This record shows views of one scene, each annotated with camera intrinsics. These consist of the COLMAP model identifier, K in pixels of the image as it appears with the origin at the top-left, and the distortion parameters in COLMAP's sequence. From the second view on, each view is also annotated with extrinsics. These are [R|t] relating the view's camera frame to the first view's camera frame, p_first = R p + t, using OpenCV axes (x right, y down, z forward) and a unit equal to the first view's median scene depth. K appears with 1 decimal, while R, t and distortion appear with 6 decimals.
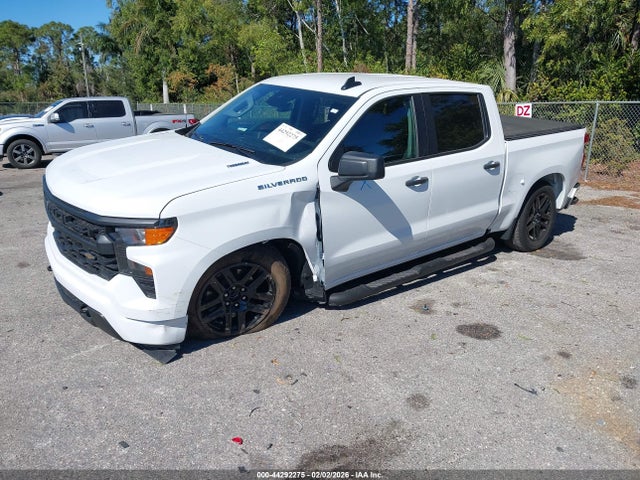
lens RADIAL K [[510.7, 0, 313.9], [0, 510.7, 237.1], [0, 0, 1]] dist [0.019809, -0.010936]
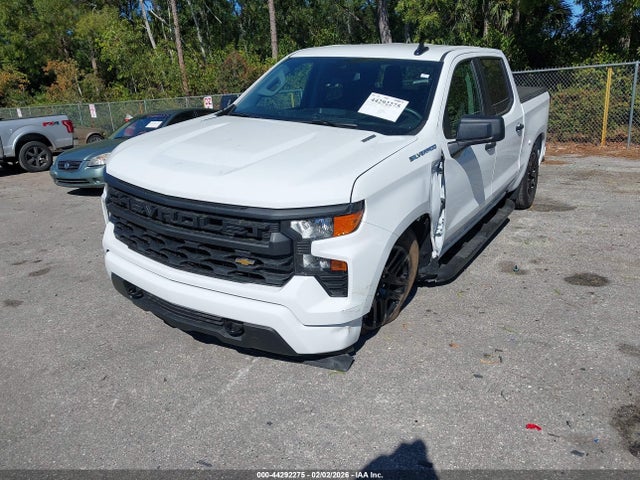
lens RADIAL K [[510.7, 0, 319.2], [0, 510.7, 241.7], [0, 0, 1]] dist [0.019809, -0.010936]
pose [[0.948239, -0.143878, 0.283095, -0.455958], [0.137668, 0.989595, 0.041820, -0.010780], [-0.286166, -0.000682, 0.958180, 0.152159]]
